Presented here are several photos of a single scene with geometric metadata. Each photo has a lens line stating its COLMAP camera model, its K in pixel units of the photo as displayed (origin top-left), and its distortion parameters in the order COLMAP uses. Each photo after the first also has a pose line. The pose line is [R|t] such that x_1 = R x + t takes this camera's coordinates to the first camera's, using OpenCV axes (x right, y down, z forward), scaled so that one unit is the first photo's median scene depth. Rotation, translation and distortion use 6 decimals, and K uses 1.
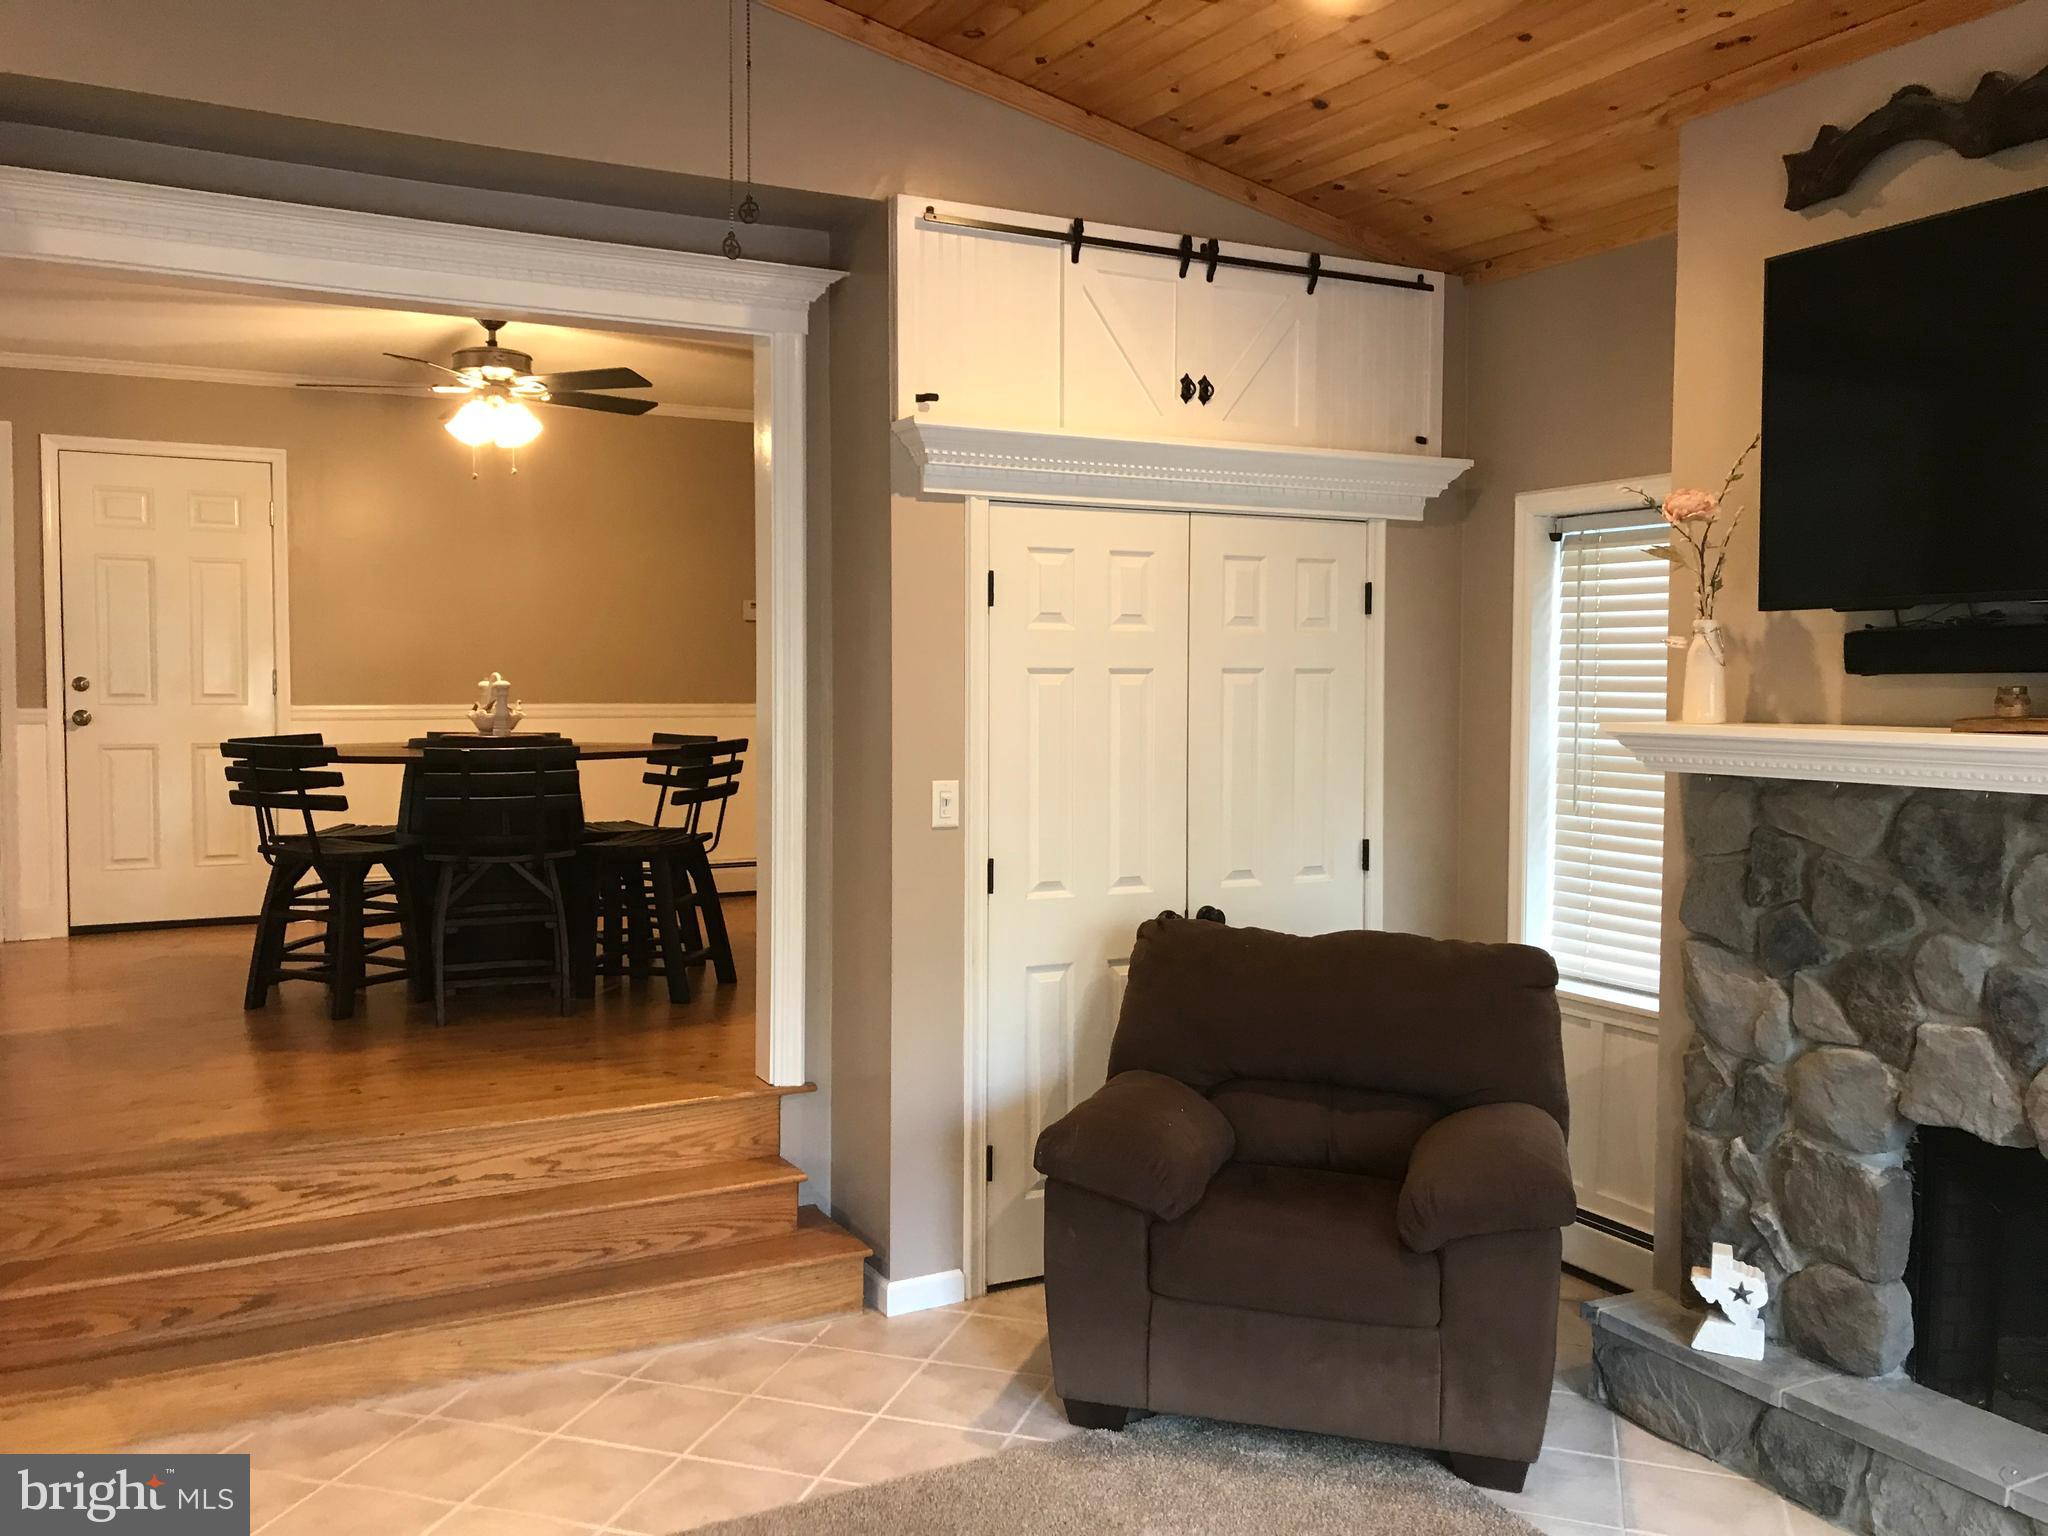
lens RADIAL K [[1702.3, 0, 1022.2], [0, 1702.3, 740.0], [0, 0, 1]] dist [0.008936, 0.008253]
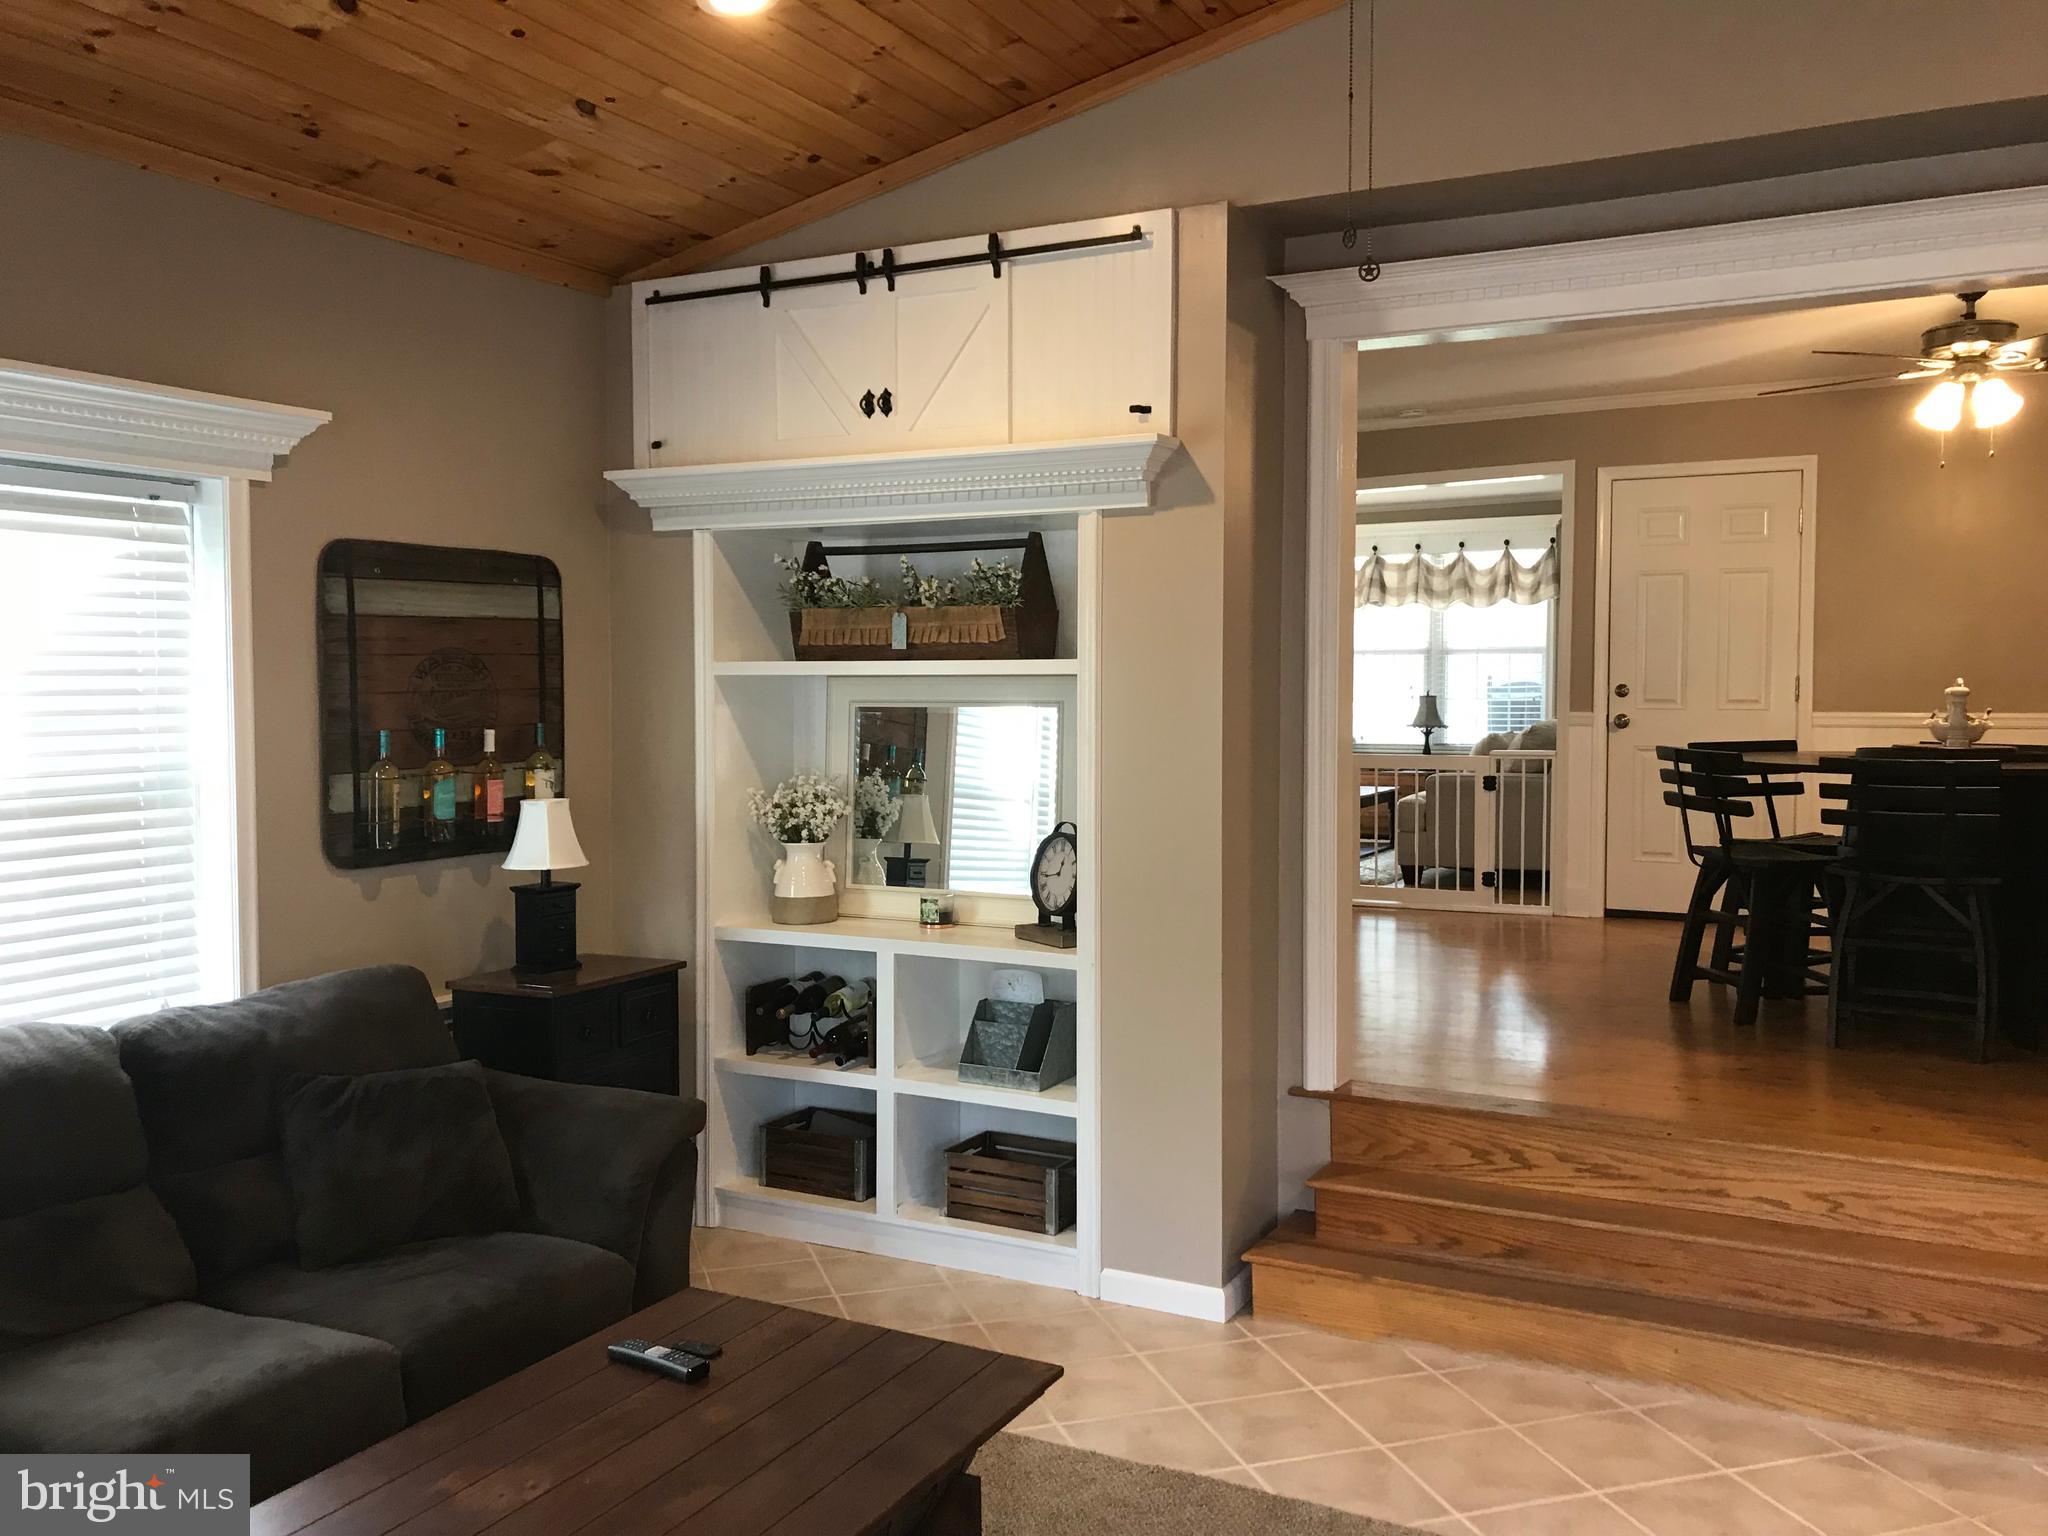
lens RADIAL K [[1686.7, 0, 1024.0], [0, 1686.7, 768.0], [0, 0, 1]] dist [0.015918, -0.007844]
pose [[0.566519, 0.039369, -0.823108, 0.239984], [-0.029730, 0.999184, 0.027328, -0.002144], [0.823512, 0.008989, 0.567227, 0.114002]]
